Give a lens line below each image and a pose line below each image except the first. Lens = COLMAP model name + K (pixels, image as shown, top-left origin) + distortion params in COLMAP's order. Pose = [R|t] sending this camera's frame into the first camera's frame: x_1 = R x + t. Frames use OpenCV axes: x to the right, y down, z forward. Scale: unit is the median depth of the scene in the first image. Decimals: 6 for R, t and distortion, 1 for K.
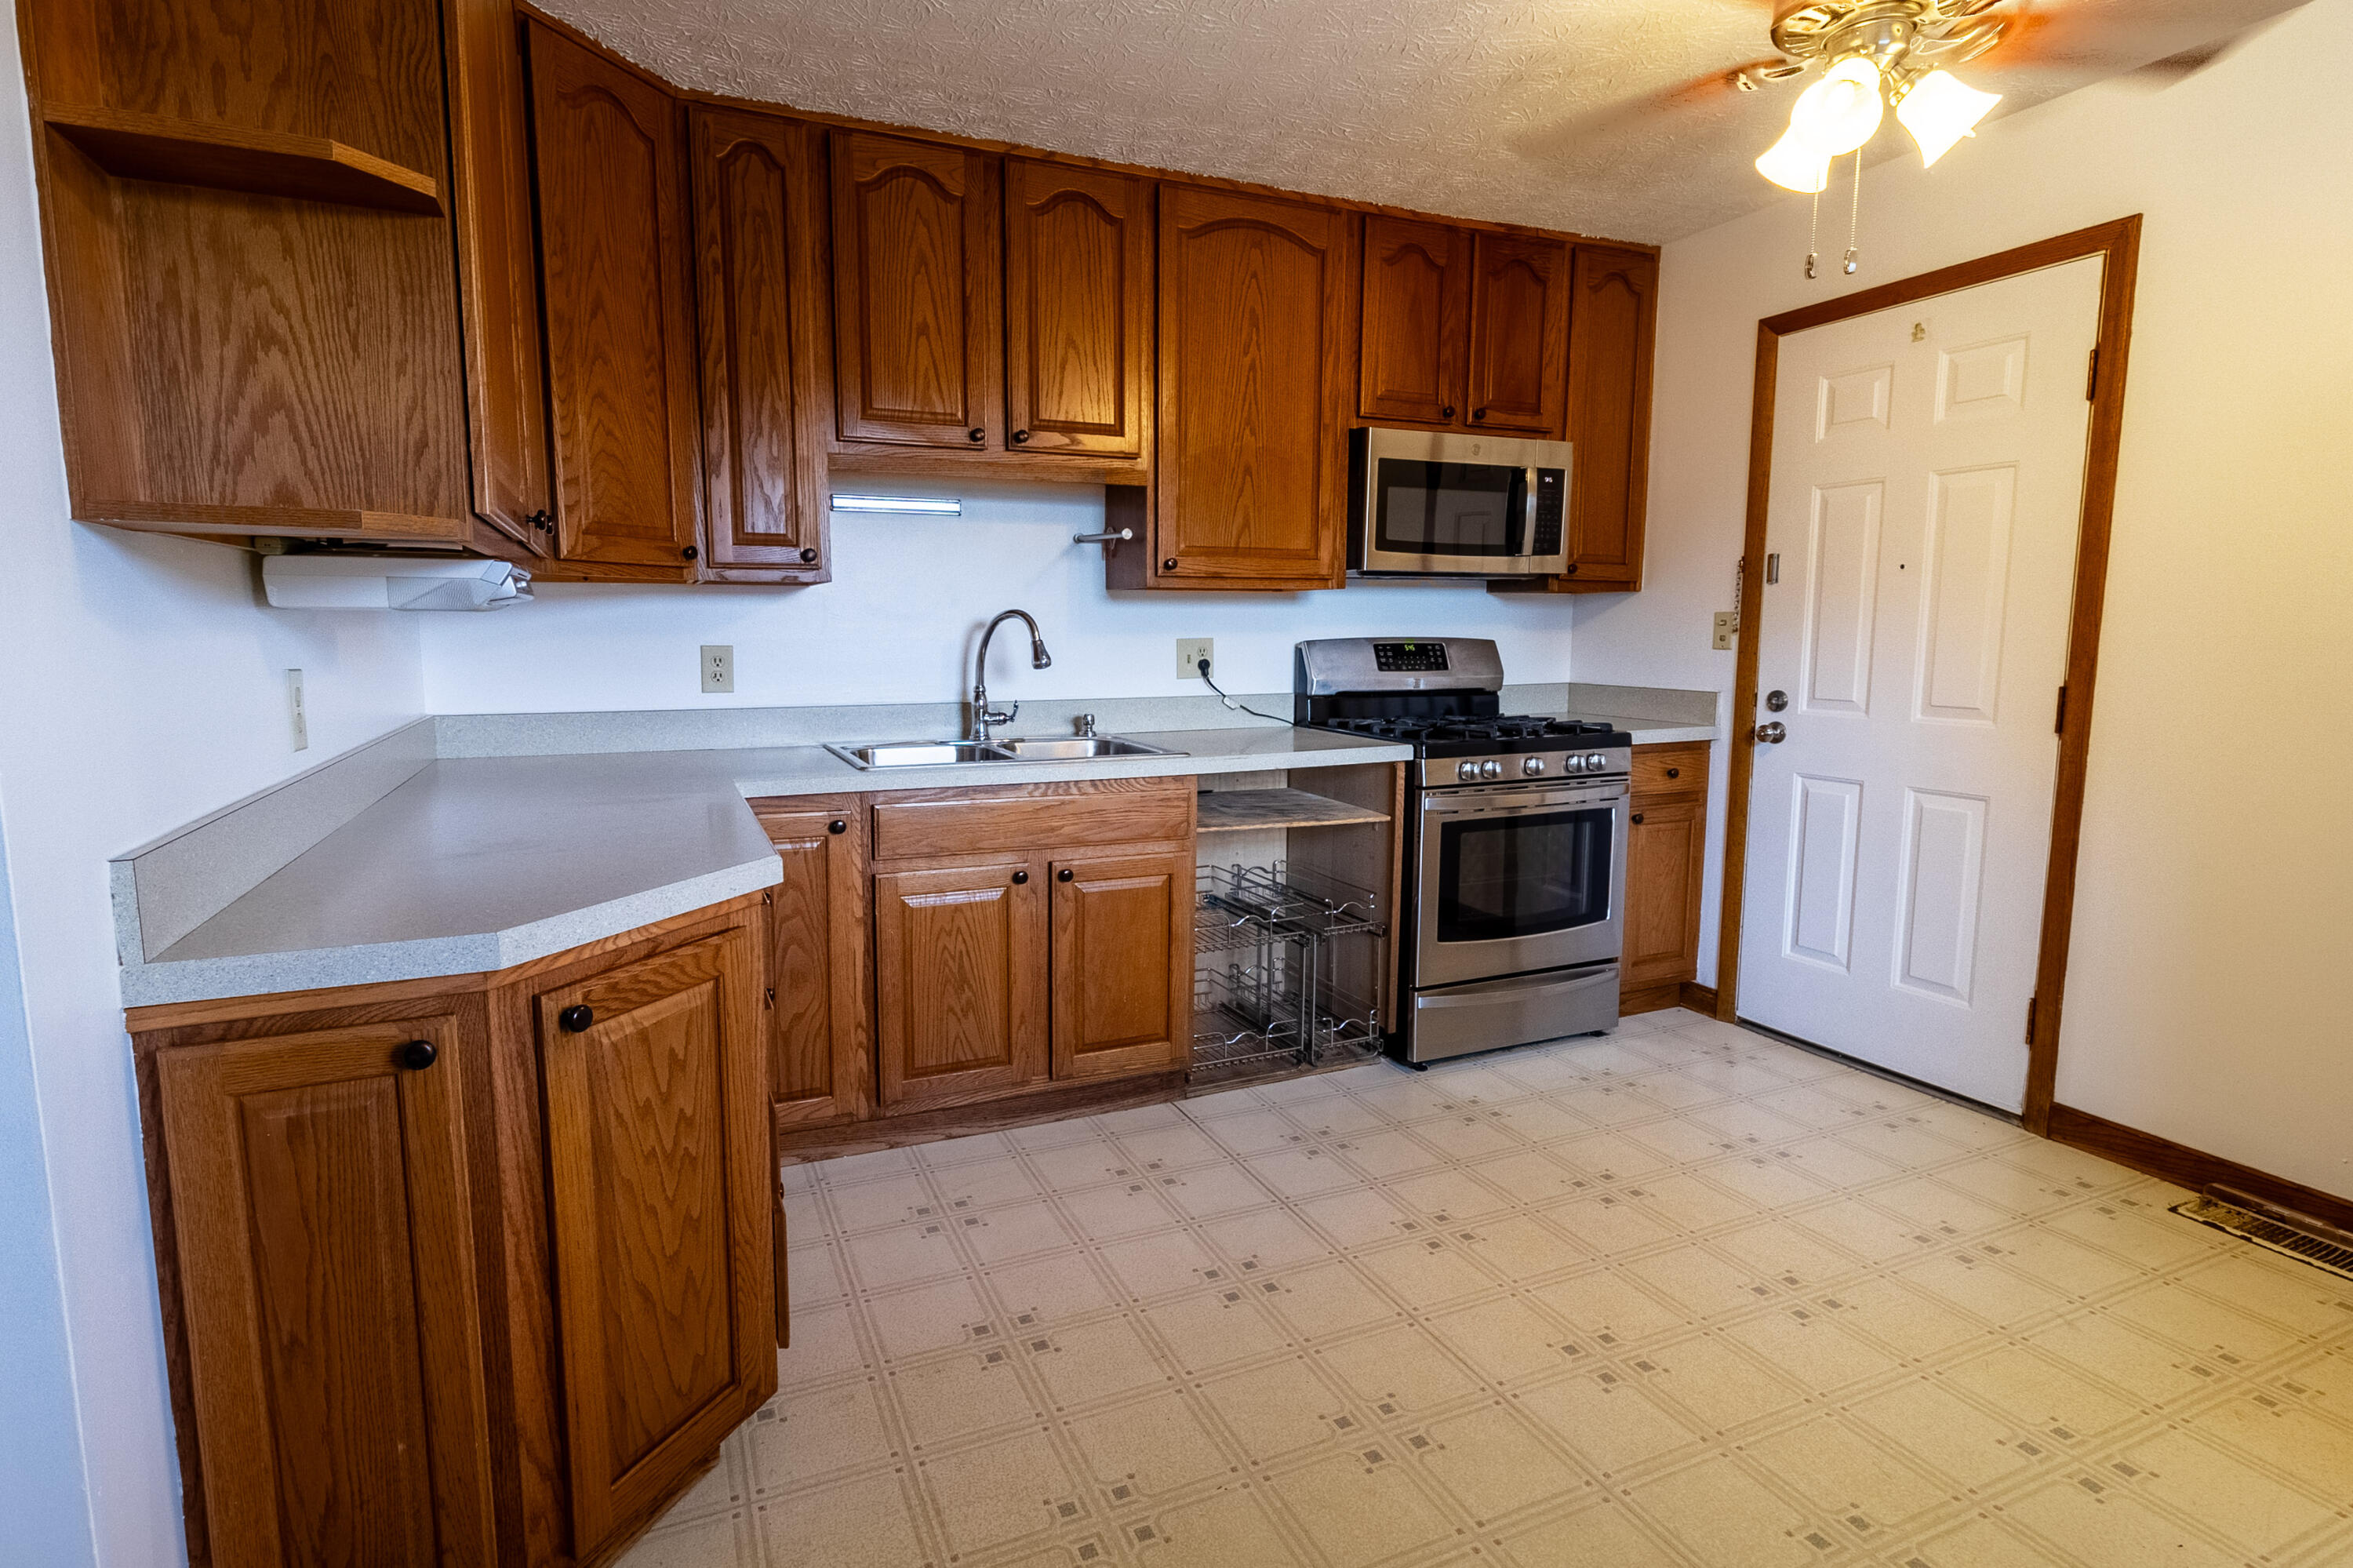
lens RADIAL K [[1129.0, 0, 1151.0], [0, 1129.0, 774.3], [0, 0, 1]] dist [-0.000515, 0.000381]
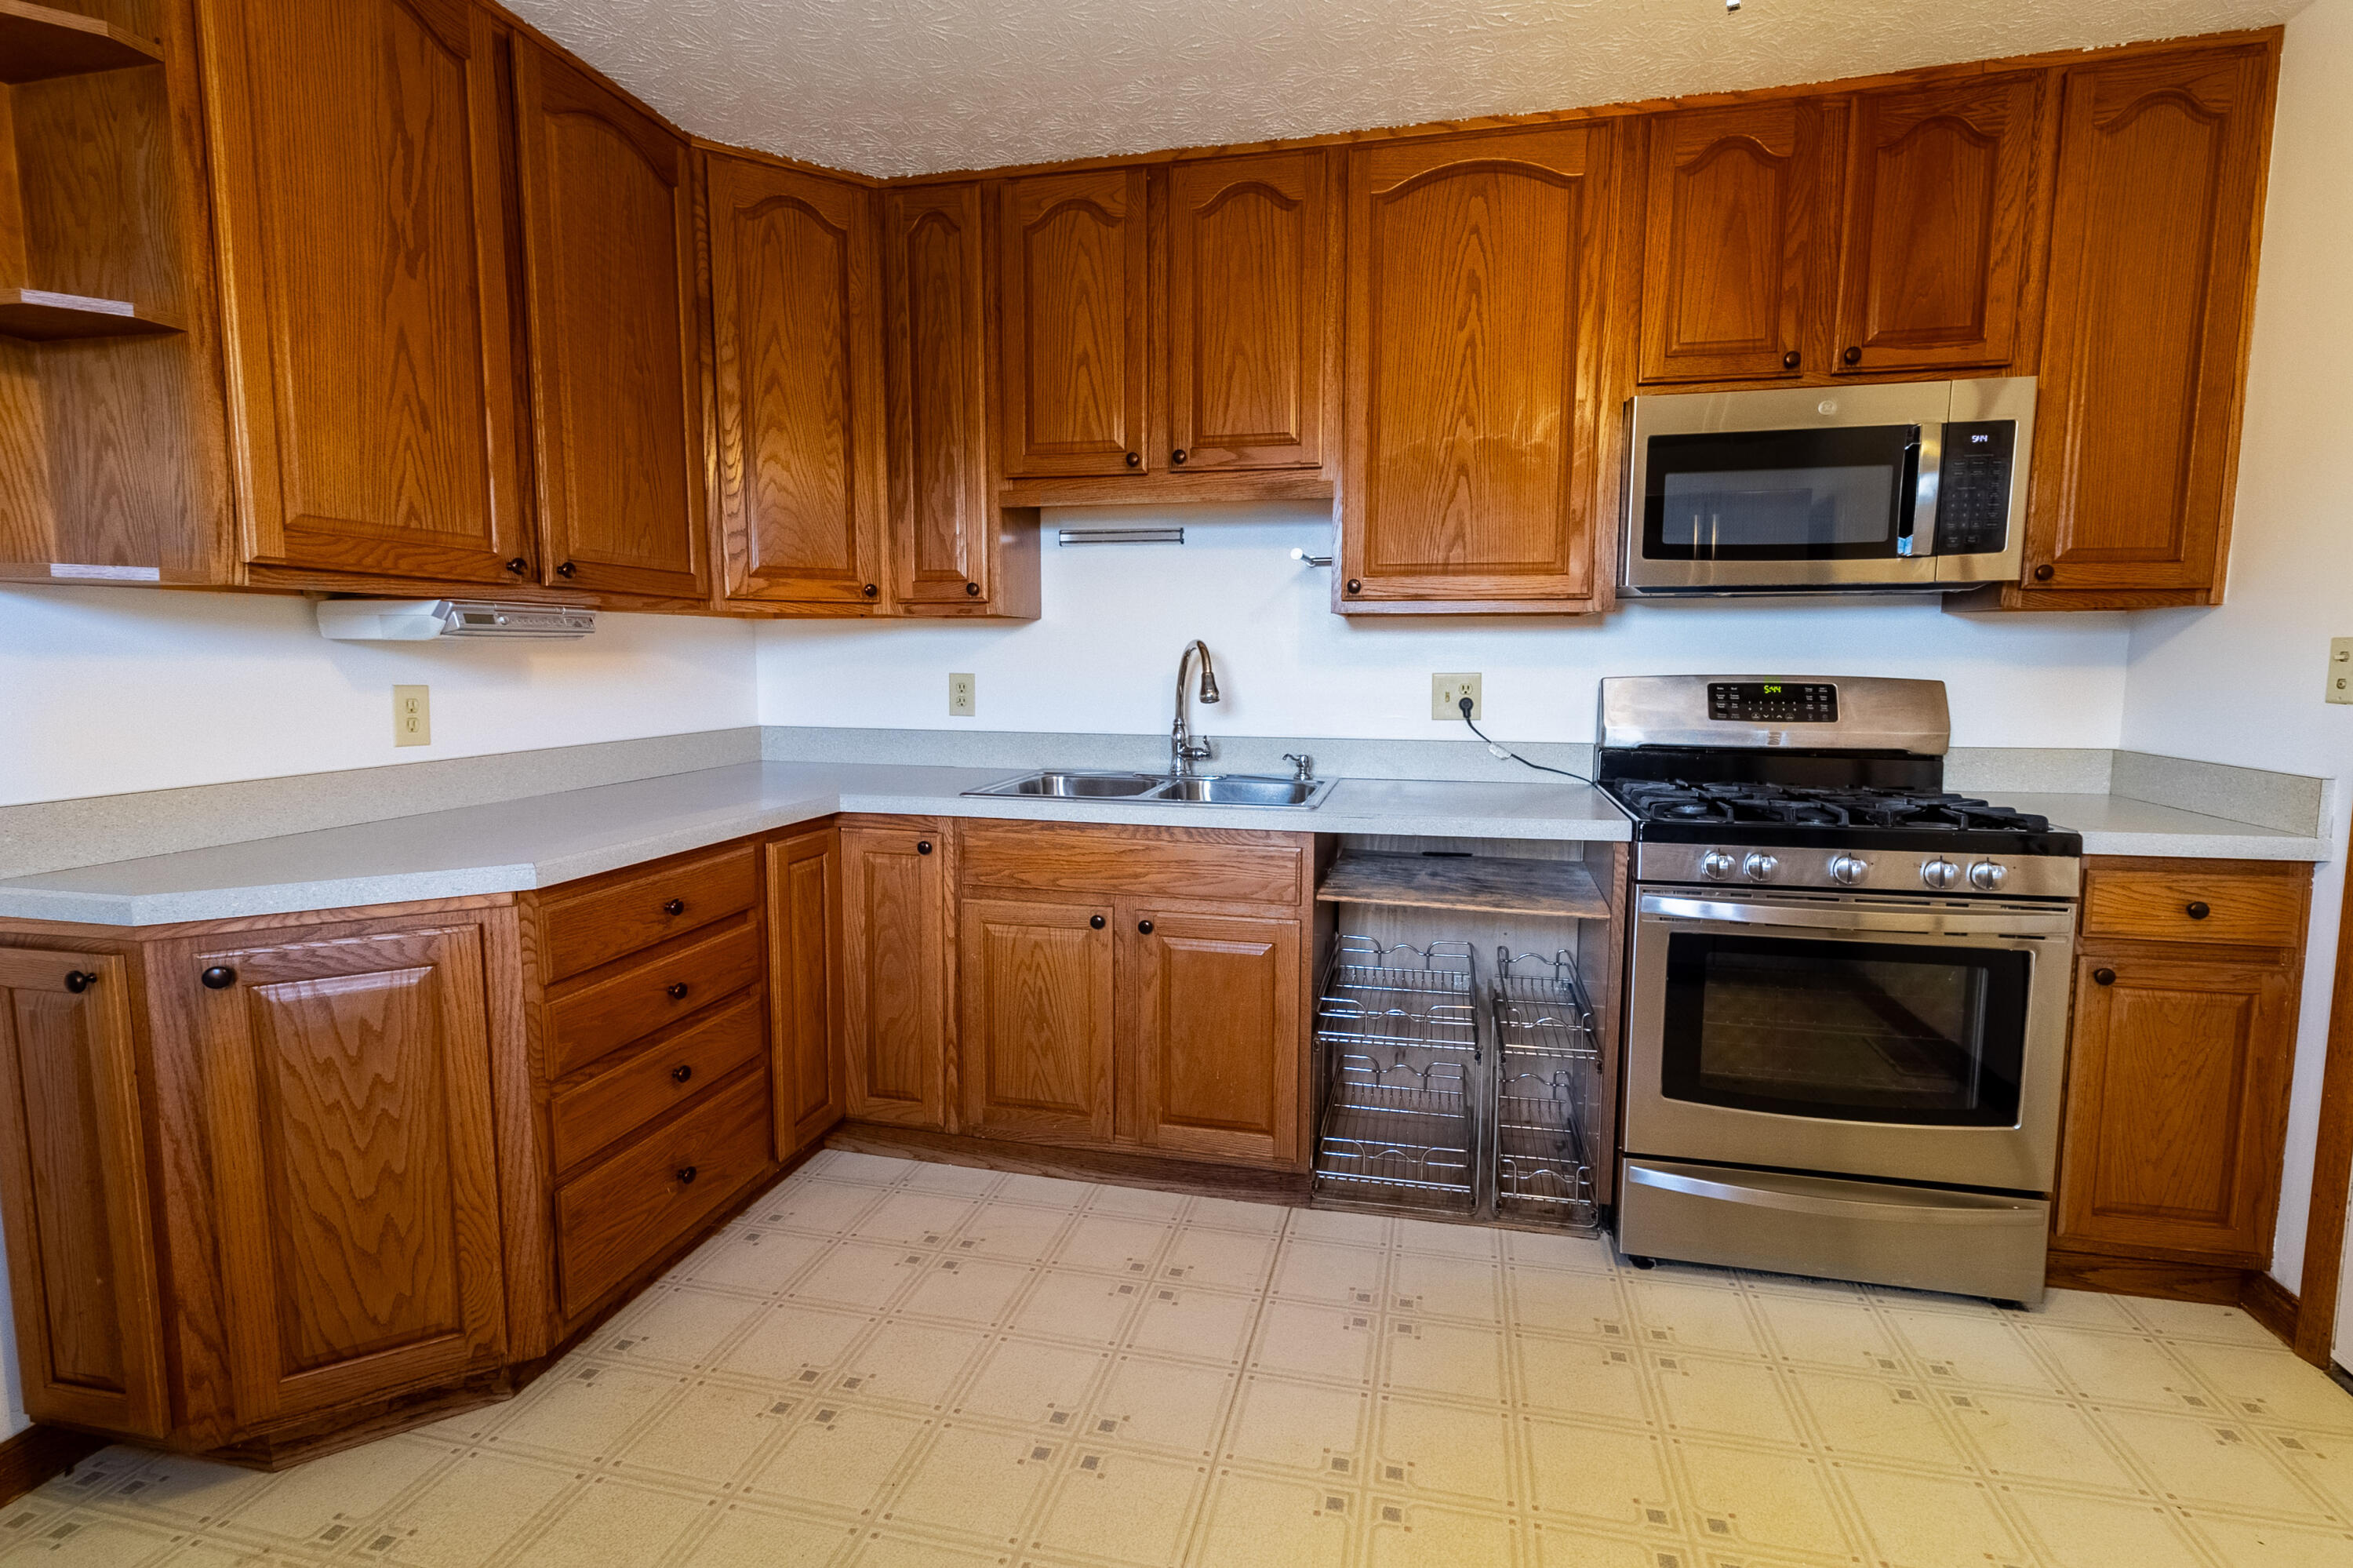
lens RADIAL K [[1081.3, 0, 1213.8], [0, 1081.3, 776.0], [0, 0, 1]] dist [0.003026, 0.000461]
pose [[0.815337, 0.066787, -0.575122, 0.440461], [-0.080179, 0.996778, 0.002084, -0.037016], [0.573408, 0.044413, 0.818065, 0.285607]]
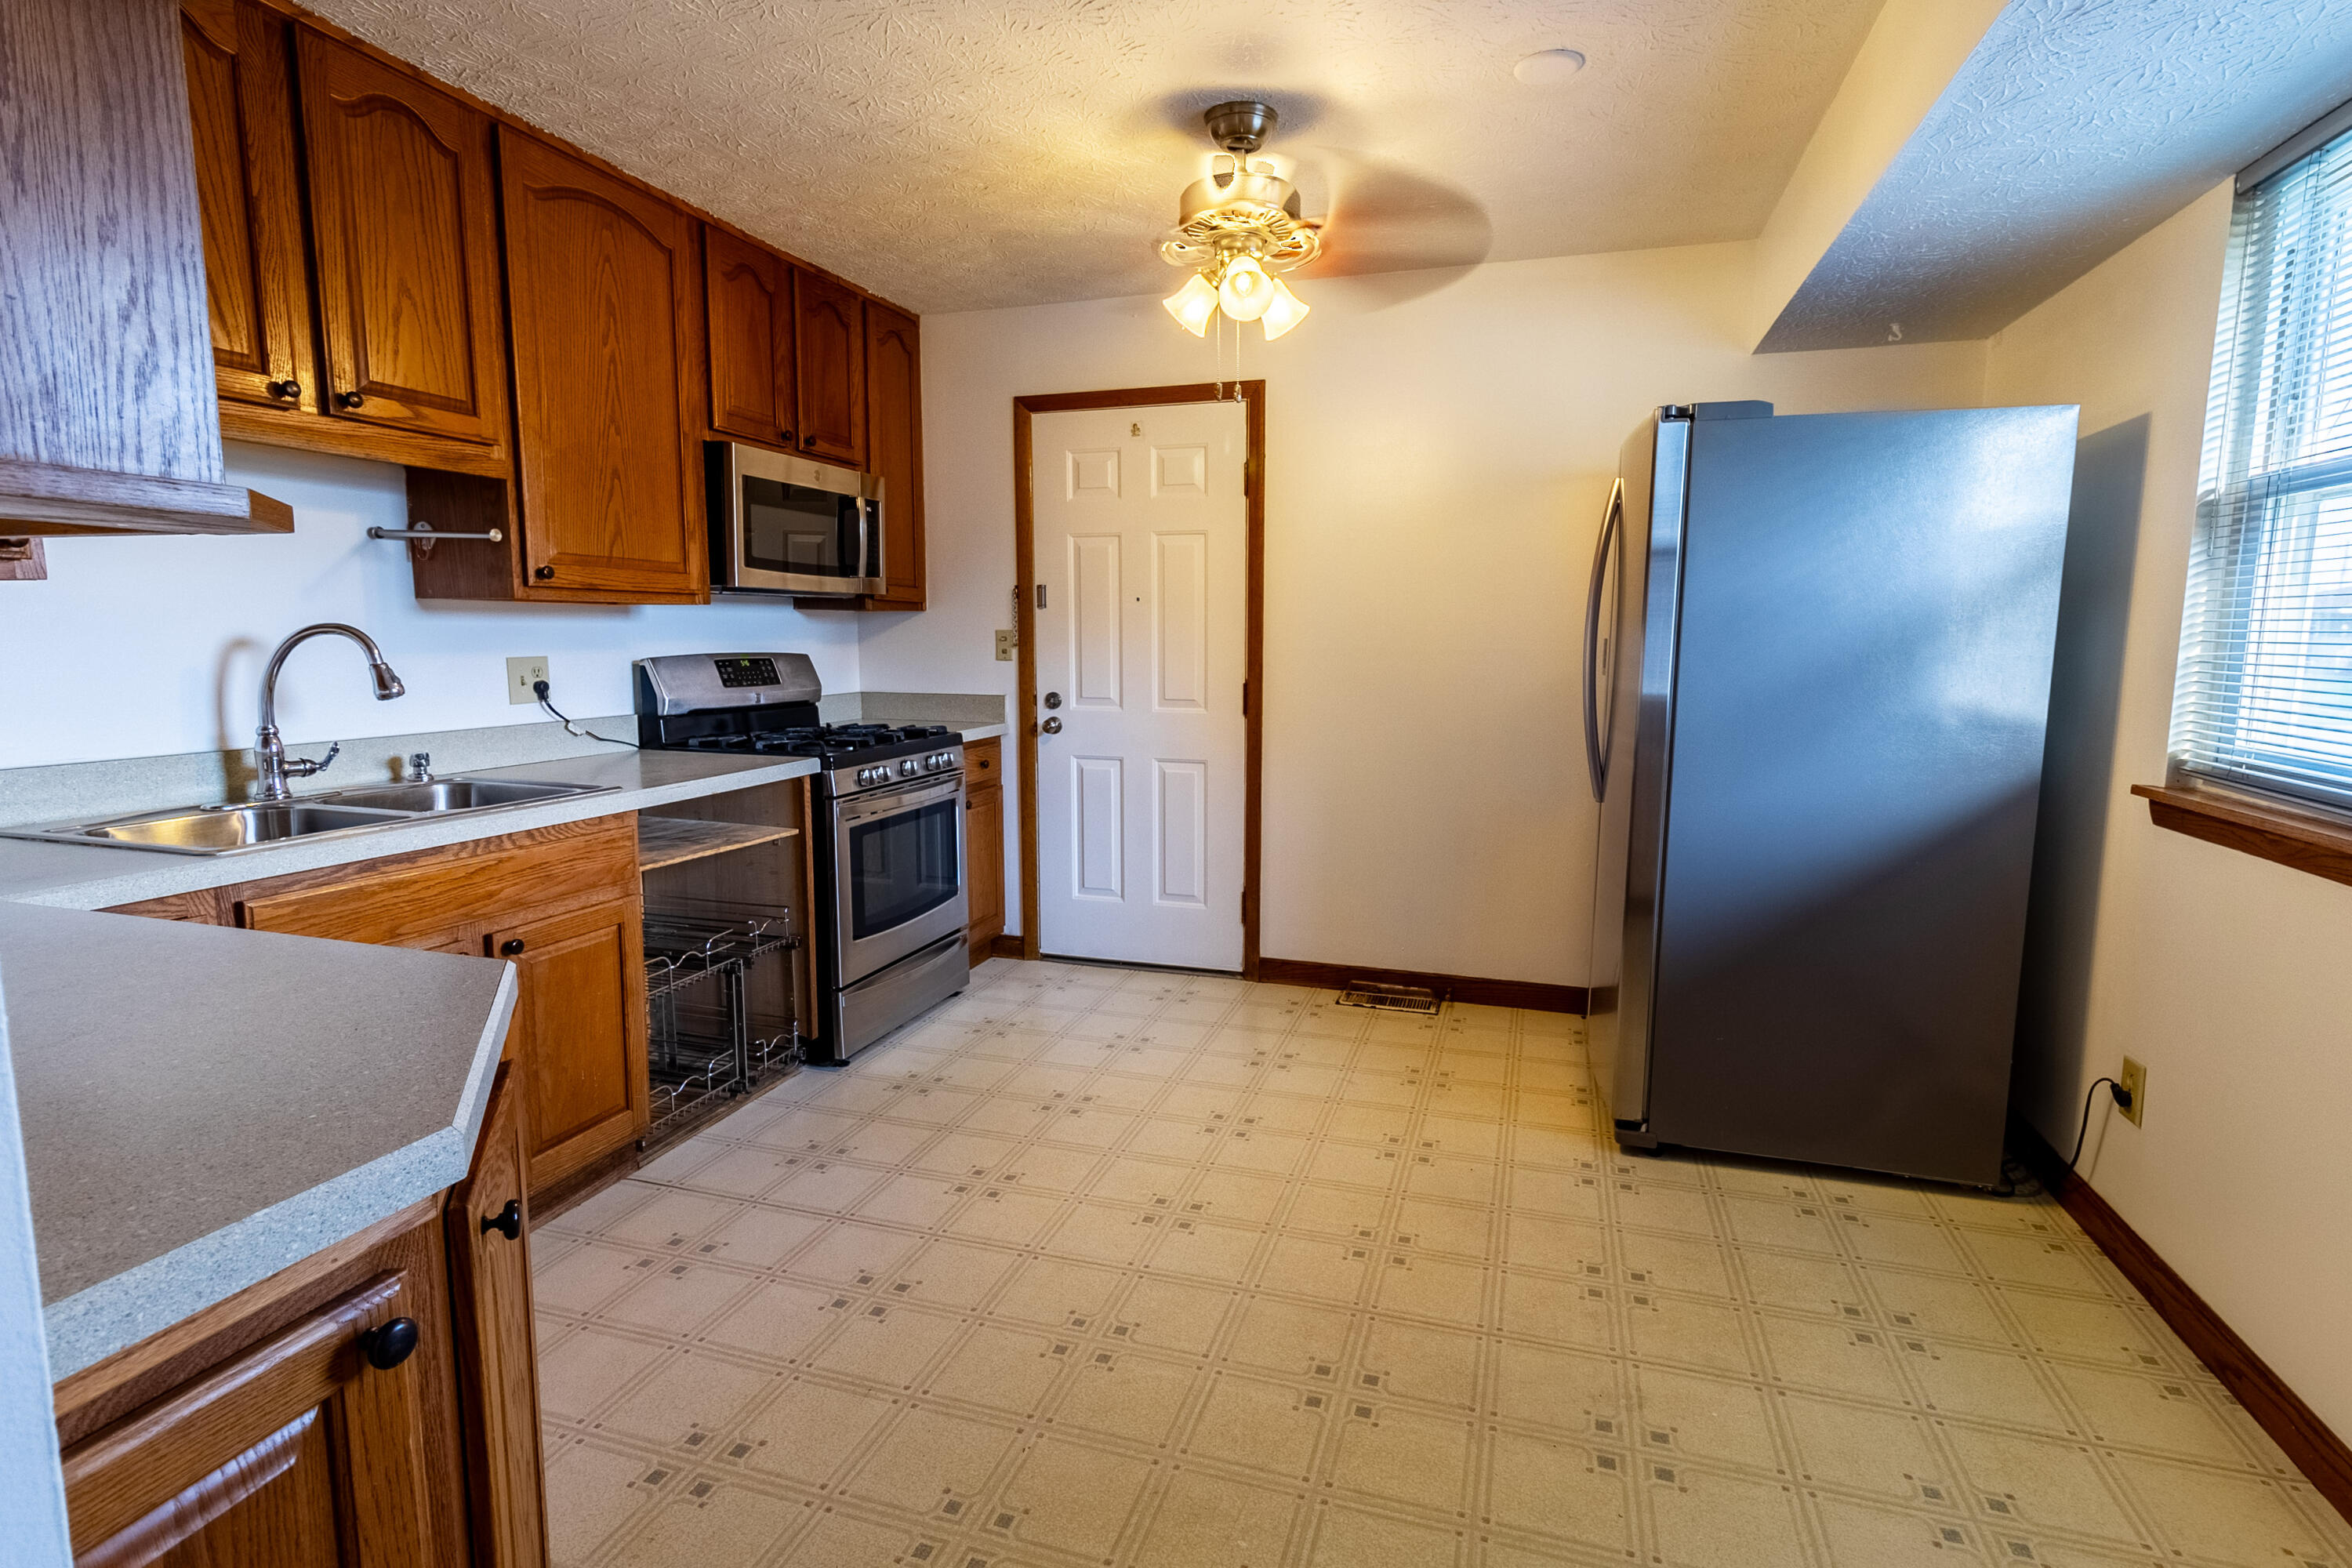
lens RADIAL K [[1080.8, 0, 1175.1], [0, 1080.8, 775.9], [0, 0, 1]] dist [0.003026, 0.000461]
pose [[0.665245, -0.093635, 0.740730, -0.308472], [0.092571, 0.994794, 0.042613, -0.022946], [-0.740864, 0.040222, 0.670450, 0.096366]]
